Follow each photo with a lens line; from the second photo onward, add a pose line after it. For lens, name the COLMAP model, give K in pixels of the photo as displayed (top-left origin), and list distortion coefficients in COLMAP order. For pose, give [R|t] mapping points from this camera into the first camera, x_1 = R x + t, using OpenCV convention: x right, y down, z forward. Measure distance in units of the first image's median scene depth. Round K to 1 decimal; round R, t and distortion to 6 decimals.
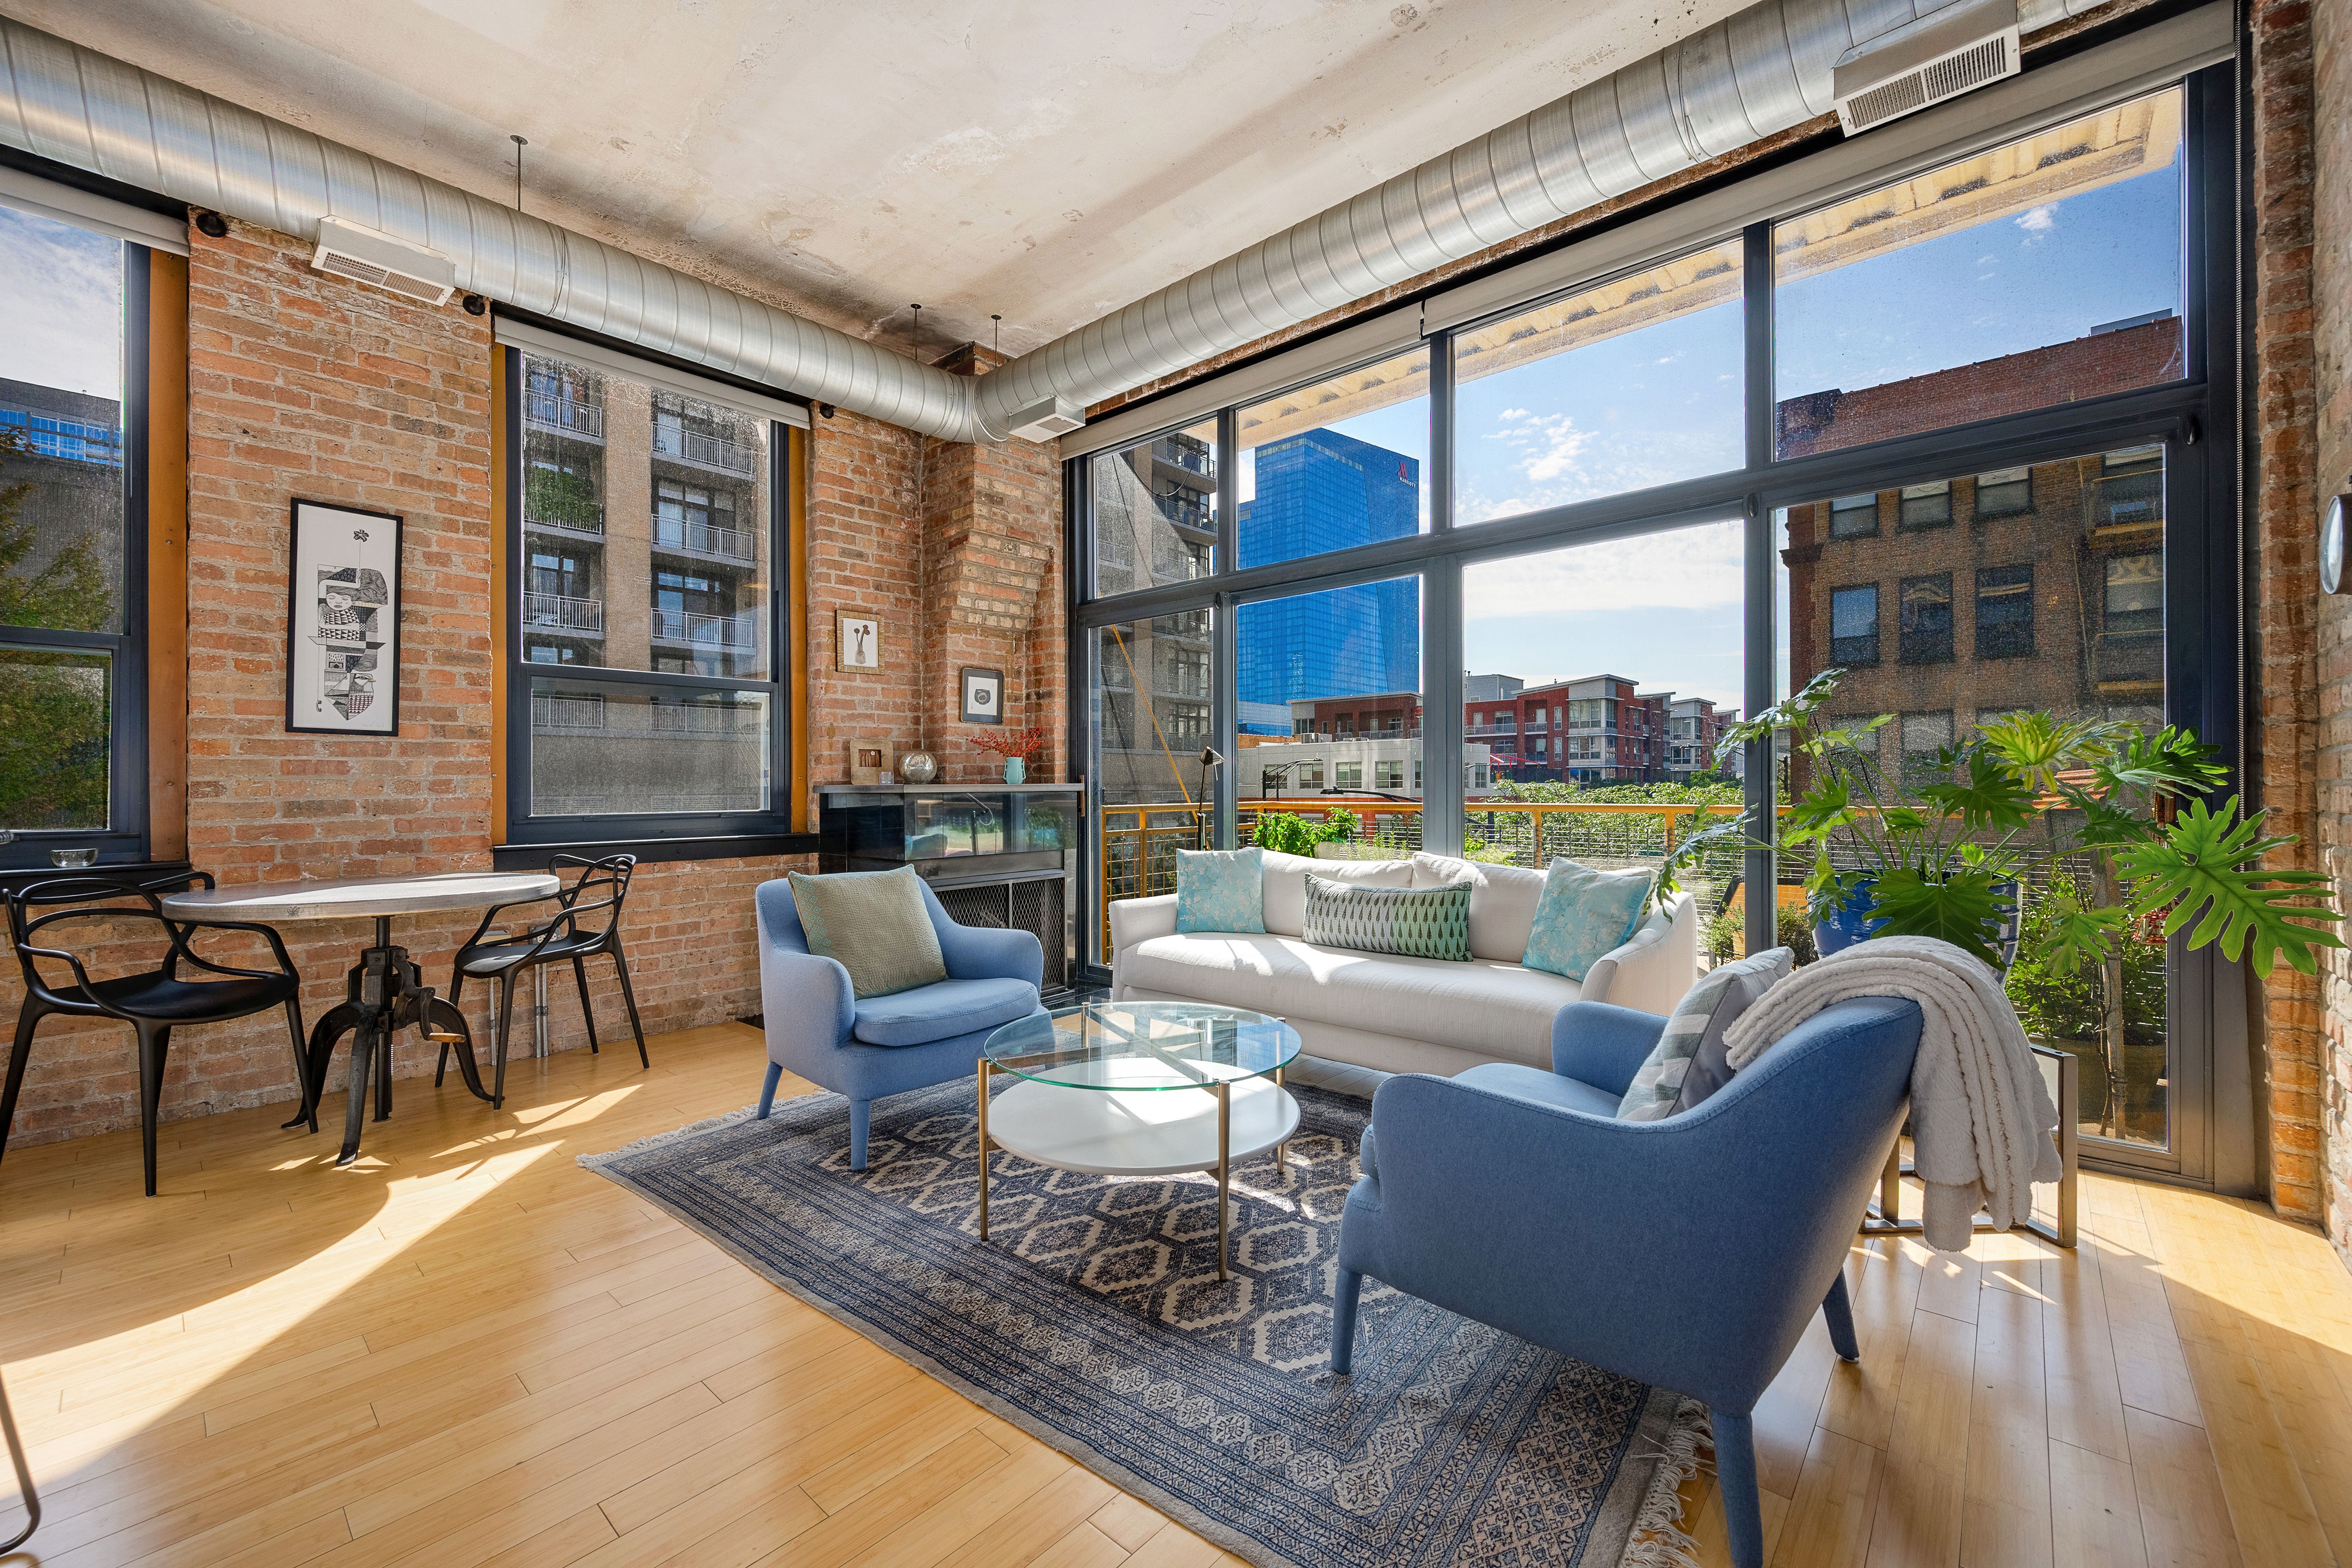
lens RADIAL K [[940.3, 0, 1172.8], [0, 940.3, 777.3], [0, 0, 1]] dist [0.001168, -0.000311]
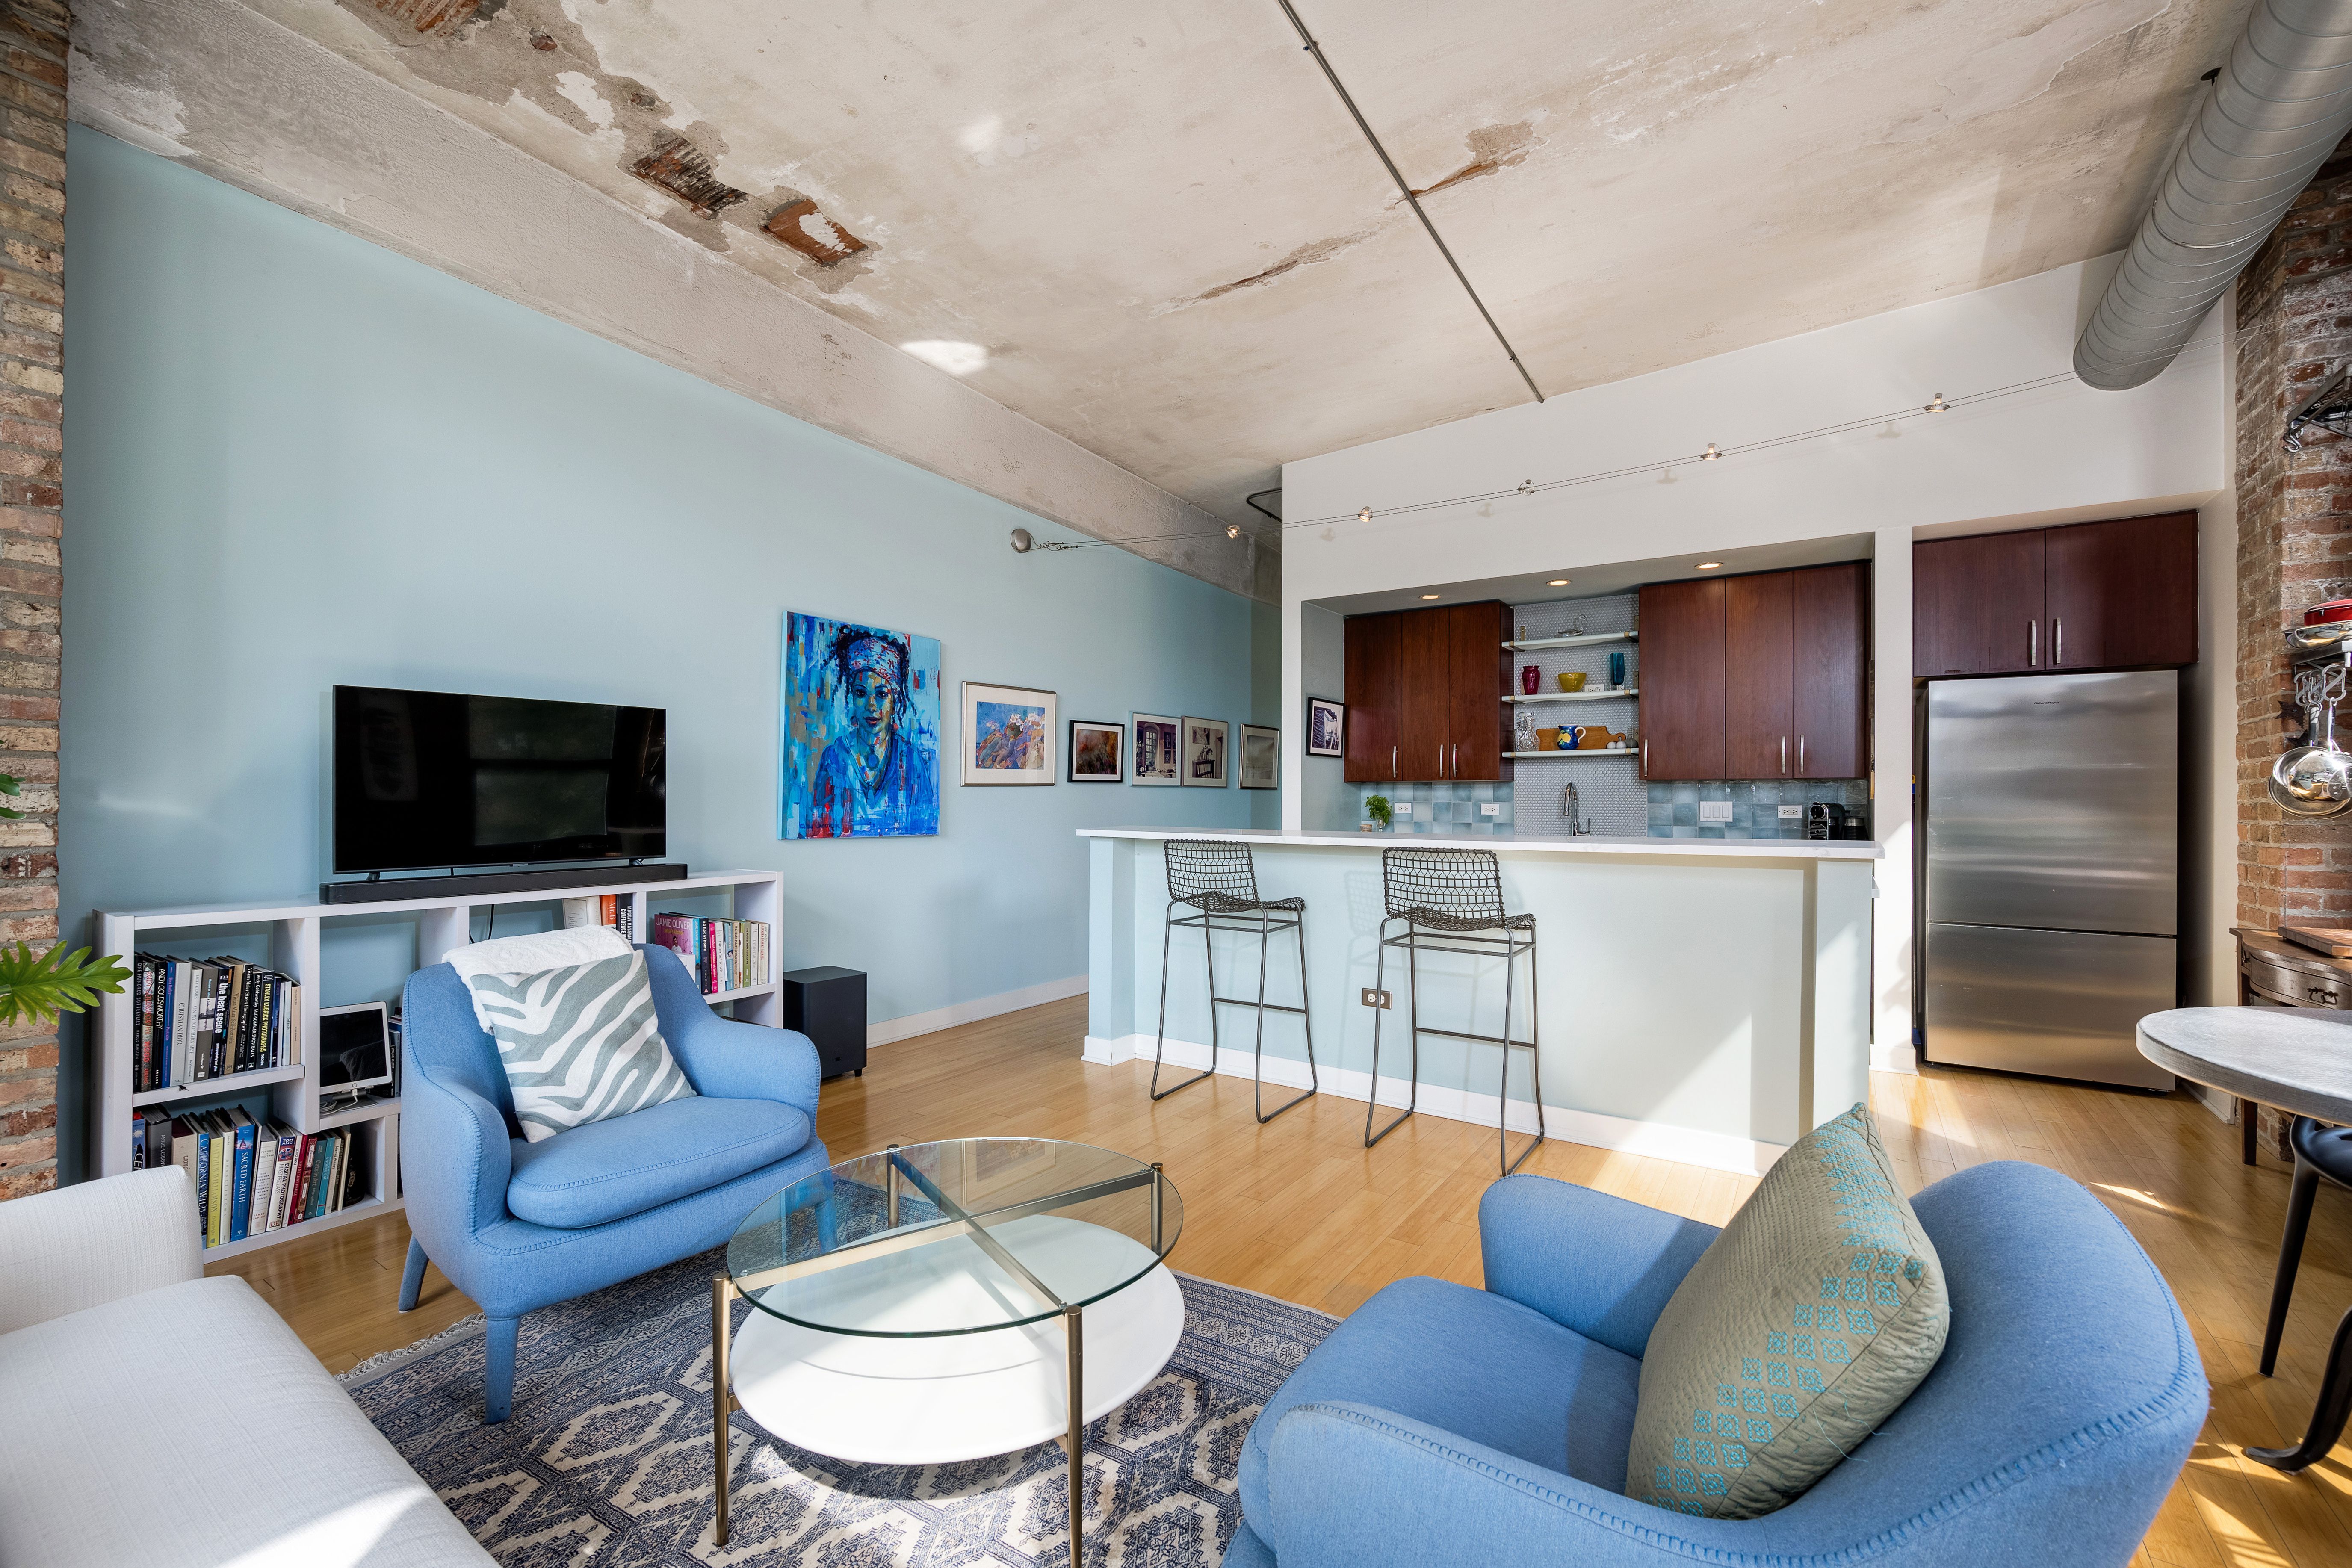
lens RADIAL K [[990.4, 0, 1176.3], [0, 990.4, 793.5], [0, 0, 1]] dist [-0.002079, -0.000247]
pose [[-0.990121, 0.004526, -0.140145, -0.041109], [0.005778, 0.999947, -0.008524, -0.017418], [0.140099, -0.009250, -0.990094, 0.888272]]
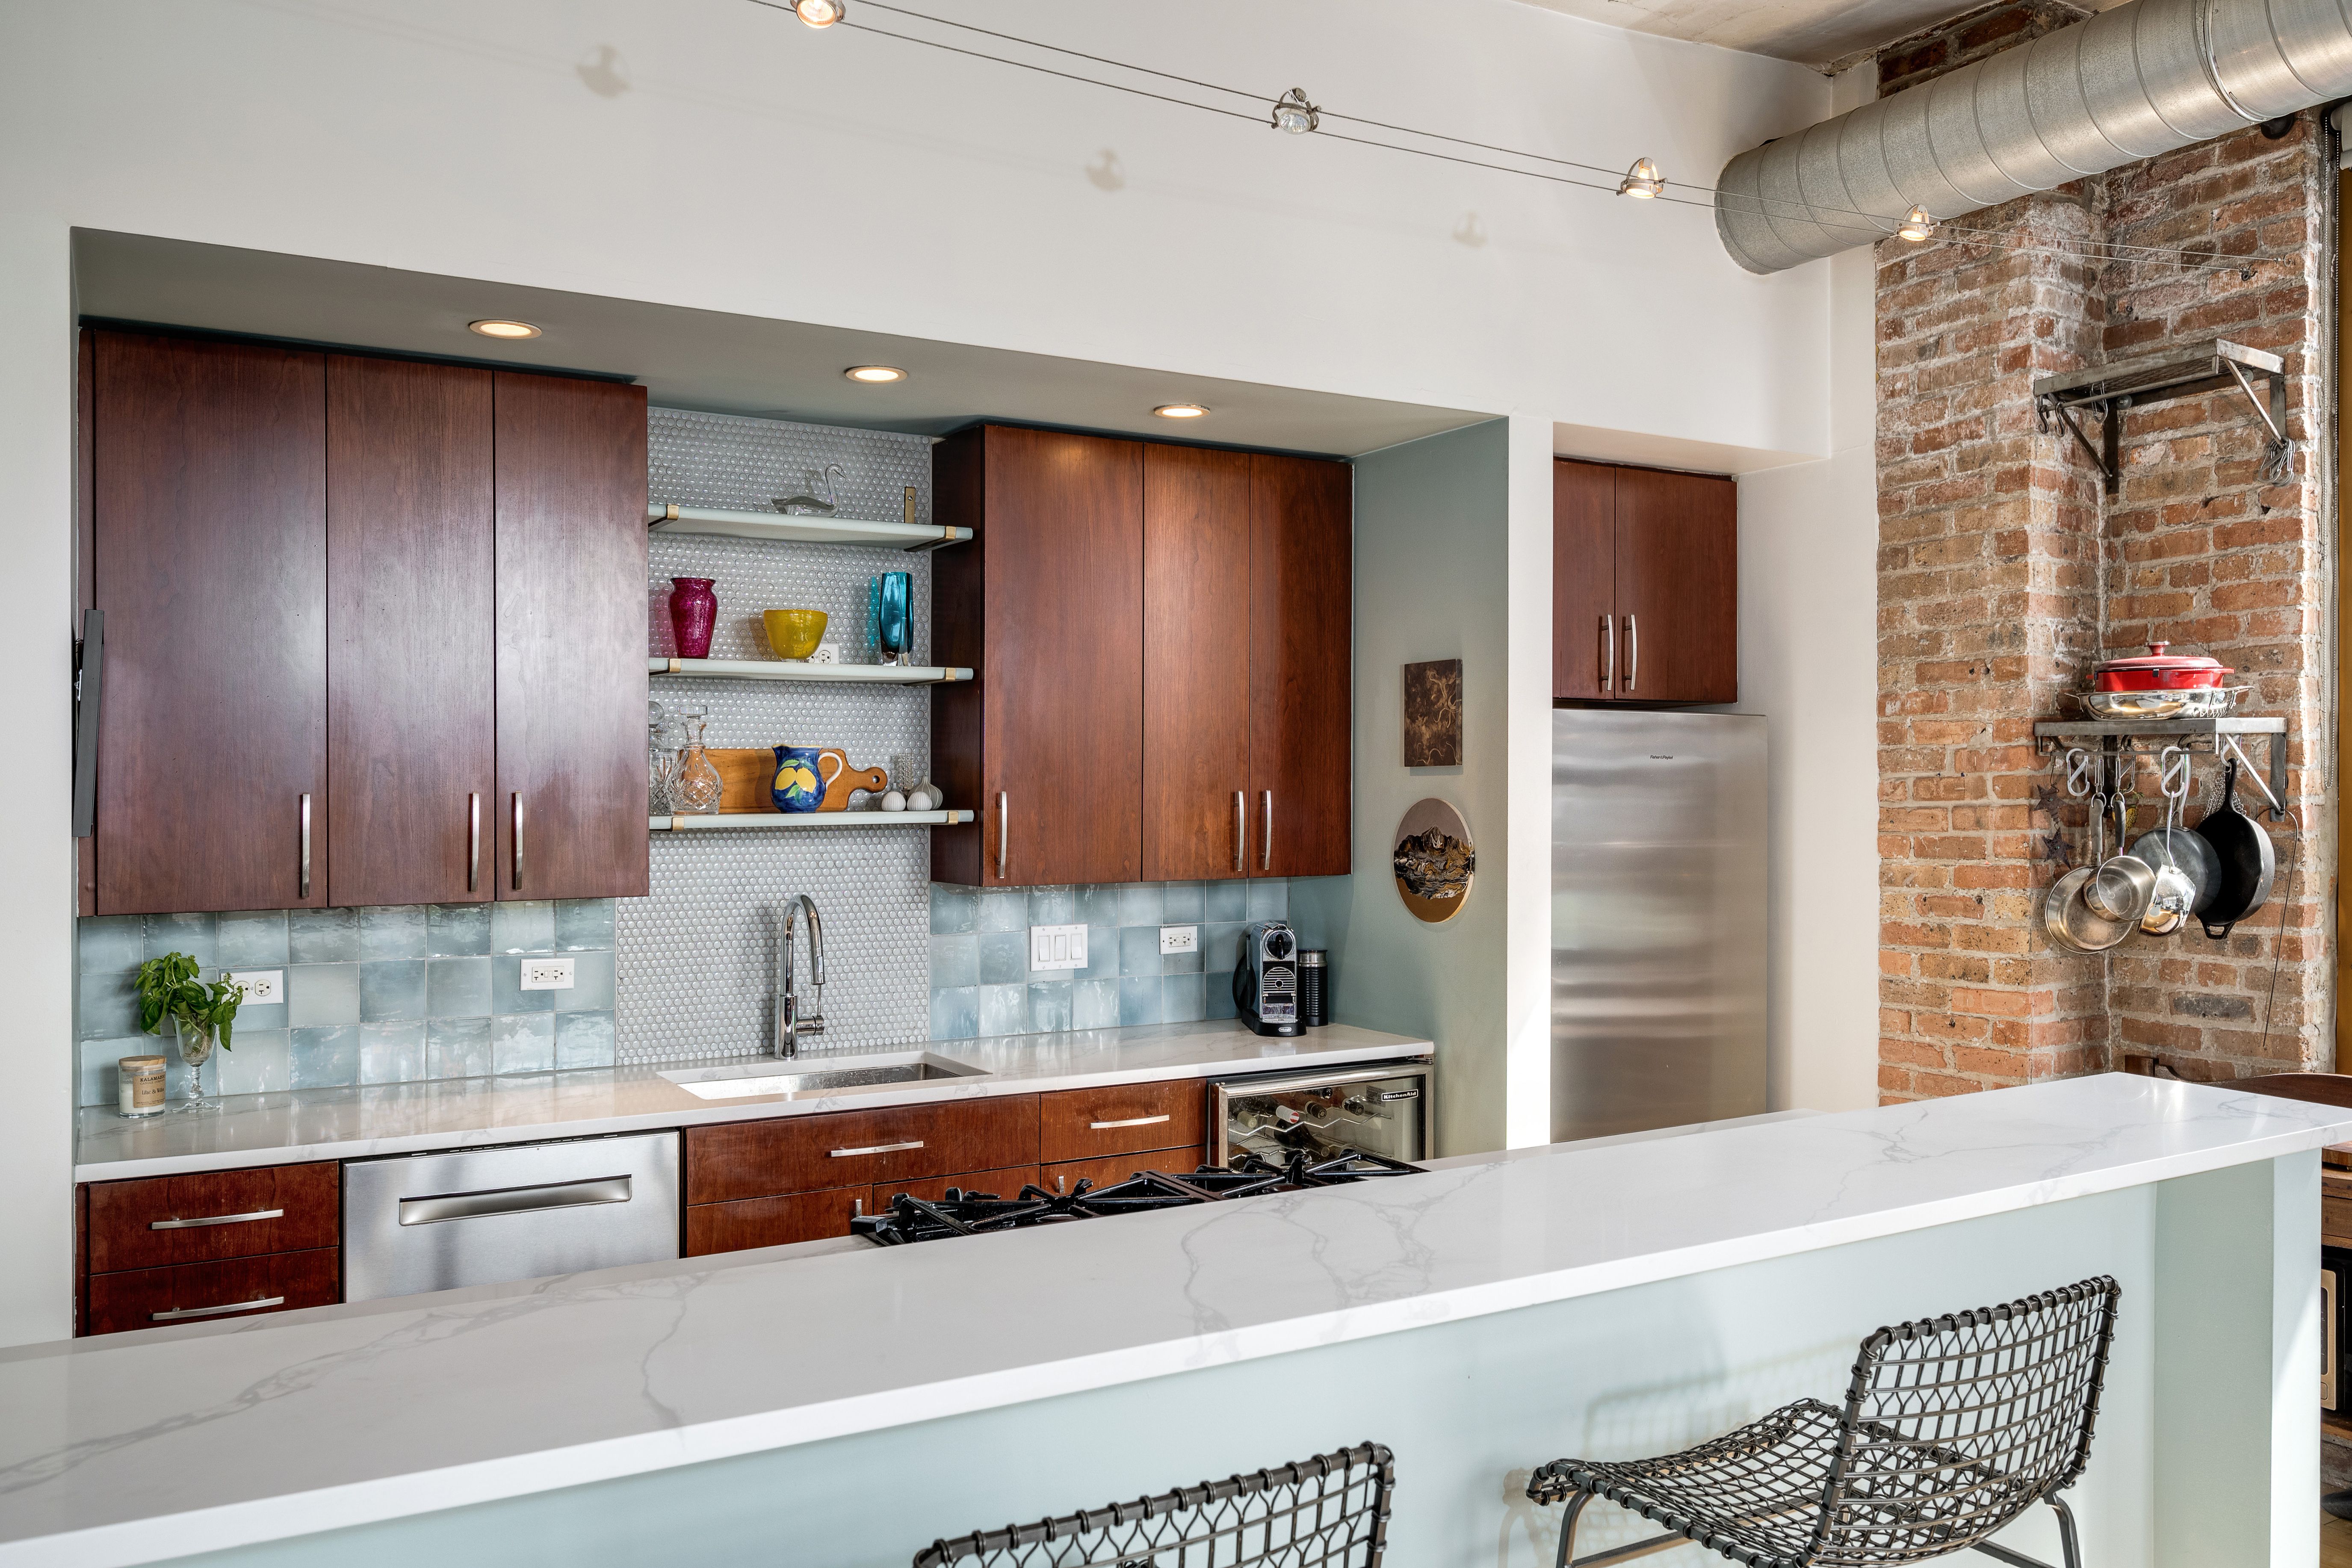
lens RADIAL K [[1829.1, 0, 1202.2], [0, 1829.1, 800.9], [0, 0, 1]] dist [0.005878, -0.002931]
pose [[-0.289908, 0.012075, -0.956978, 0.078181], [0.012033, 0.999887, 0.008972, -0.087114], [0.956979, -0.008914, -0.290021, 0.198633]]
